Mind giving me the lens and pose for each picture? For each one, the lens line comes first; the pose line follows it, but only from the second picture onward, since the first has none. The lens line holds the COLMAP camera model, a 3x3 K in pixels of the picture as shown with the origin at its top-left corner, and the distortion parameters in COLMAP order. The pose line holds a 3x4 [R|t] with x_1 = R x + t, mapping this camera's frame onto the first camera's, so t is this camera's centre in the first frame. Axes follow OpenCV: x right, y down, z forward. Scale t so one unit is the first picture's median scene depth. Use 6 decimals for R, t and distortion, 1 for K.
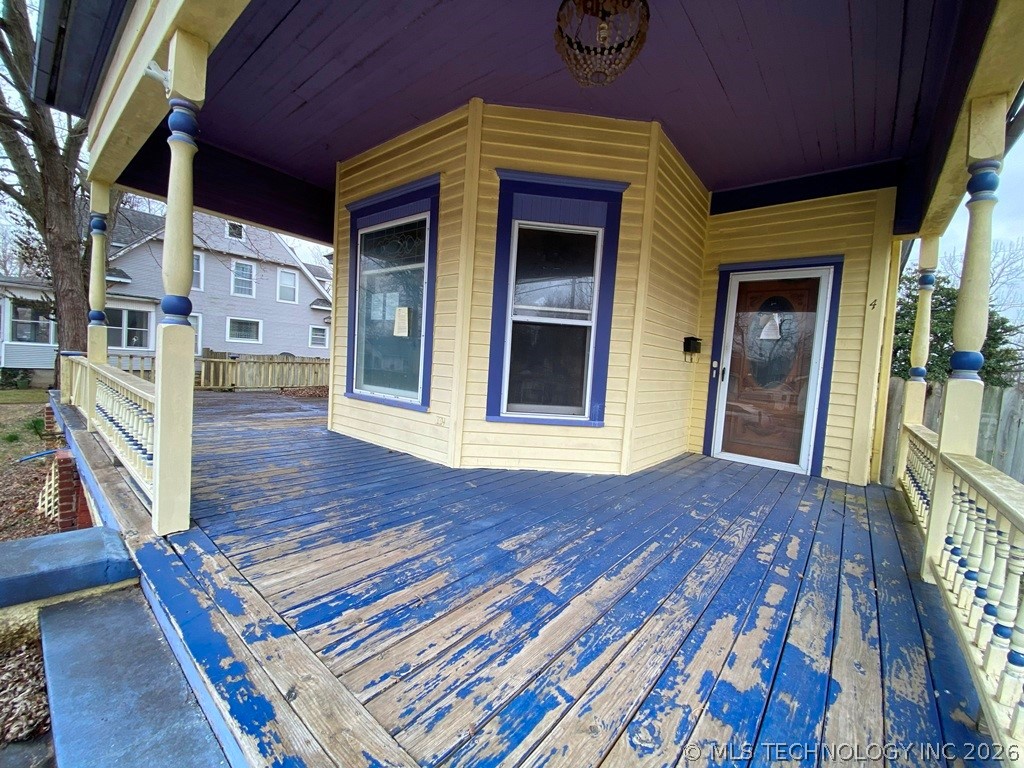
lens RADIAL K [[418.2, 0, 507.8], [0, 418.2, 387.0], [0, 0, 1]] dist [-0.002003, -0.000564]
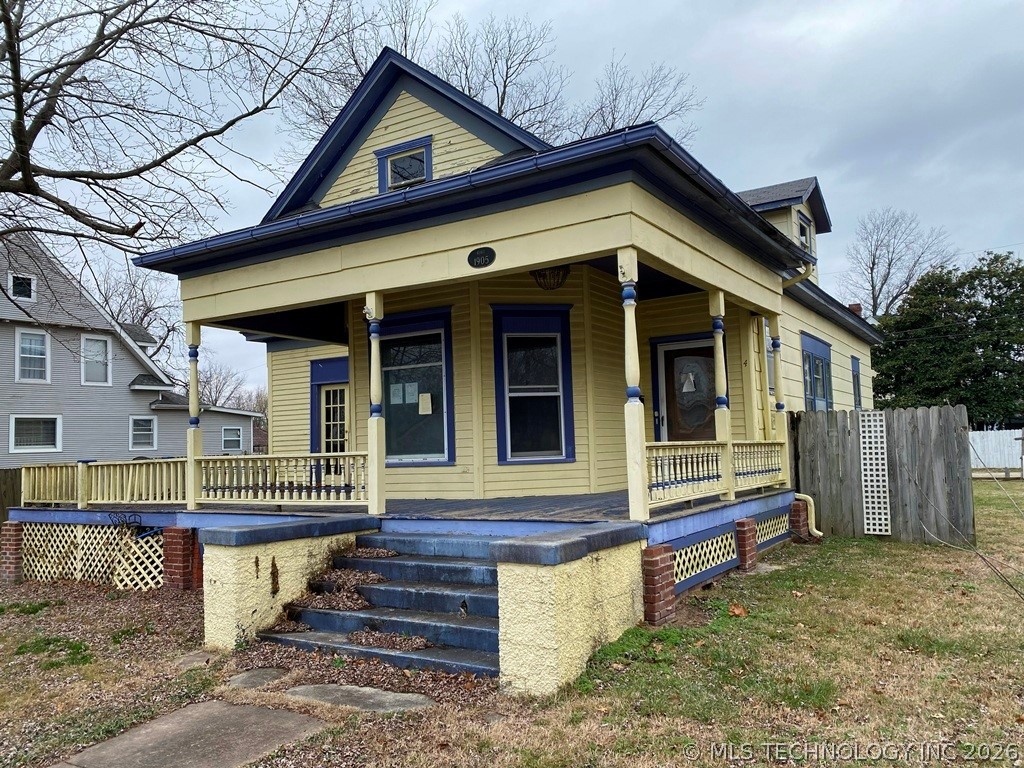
lens RADIAL K [[788.9, 0, 503.6], [0, 788.9, 392.5], [0, 0, 1]] dist [0.025470, -0.021571]
pose [[0.987447, -0.090606, 0.129382, -0.350281], [0.106464, 0.986874, -0.121427, 0.159197], [-0.116682, 0.133677, 0.984132, -1.693272]]
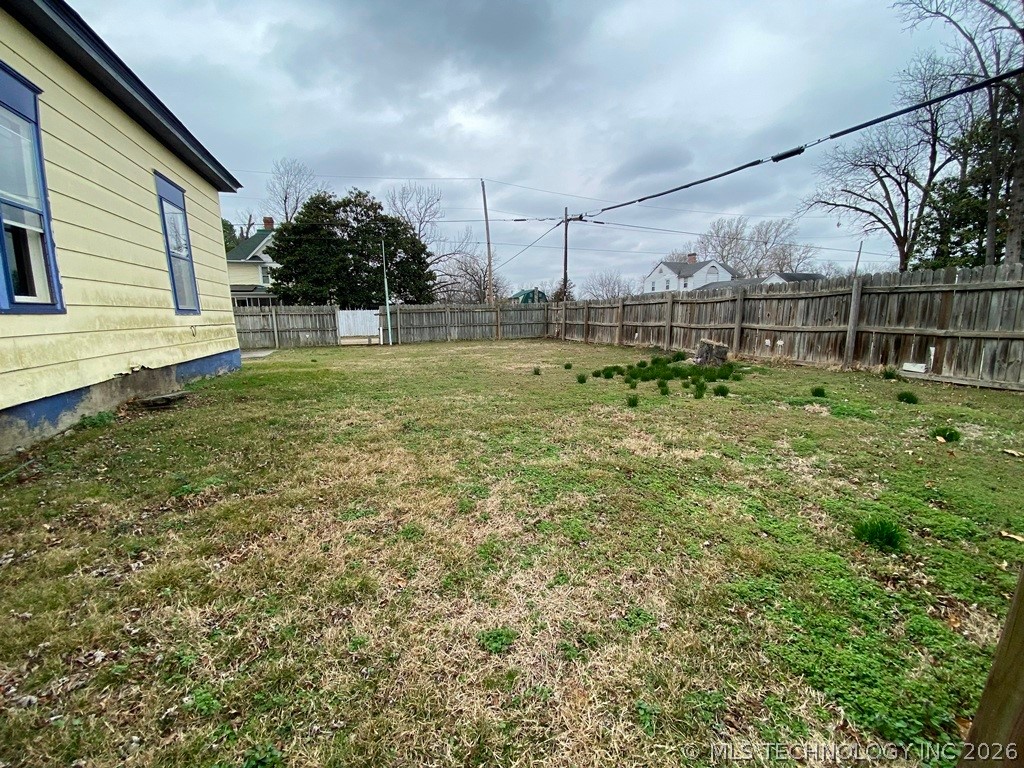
lens RADIAL K [[418.2, 0, 516.9], [0, 418.2, 390.3], [0, 0, 1]] dist [-0.002003, -0.000564]
pose [[0.512561, -0.223948, 0.828932, 1.501516], [0.099575, 0.974379, 0.201671, 0.248597], [-0.852858, -0.020828, 0.521728, 0.640156]]
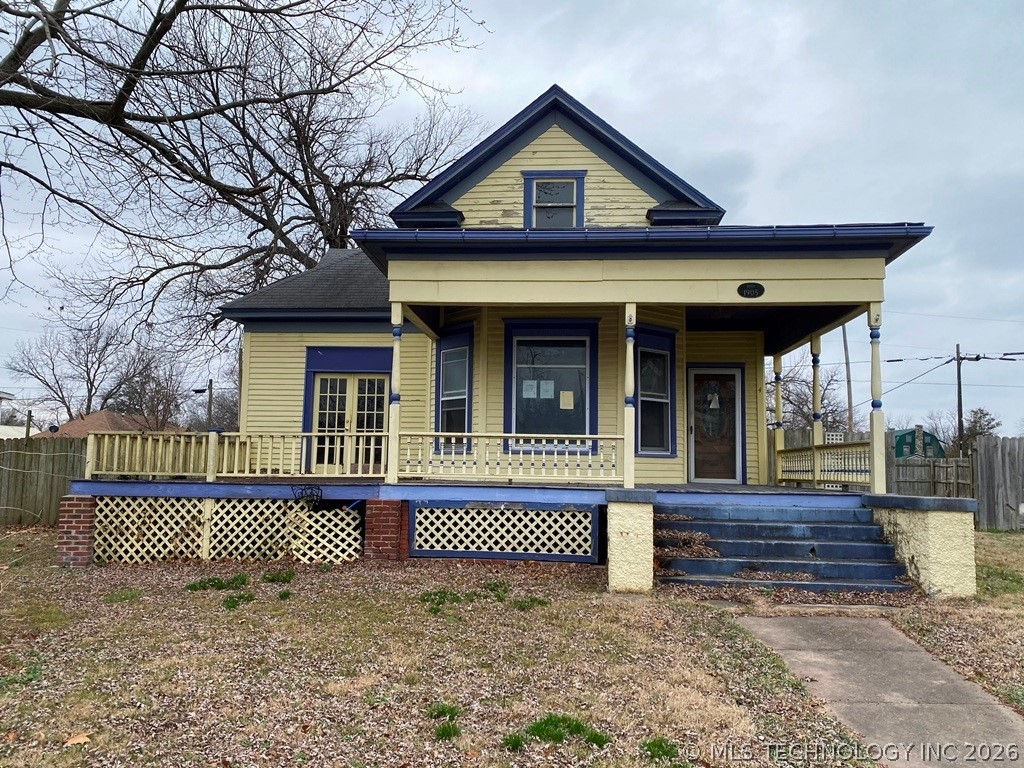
lens RADIAL K [[788.9, 0, 513.1], [0, 788.9, 386.3], [0, 0, 1]] dist [0.025470, -0.021571]
pose [[0.822238, 0.003114, 0.569136, -2.236071], [0.073649, 0.990995, -0.111823, 0.116944], [-0.564359, 0.133861, 0.814604, -1.396055]]
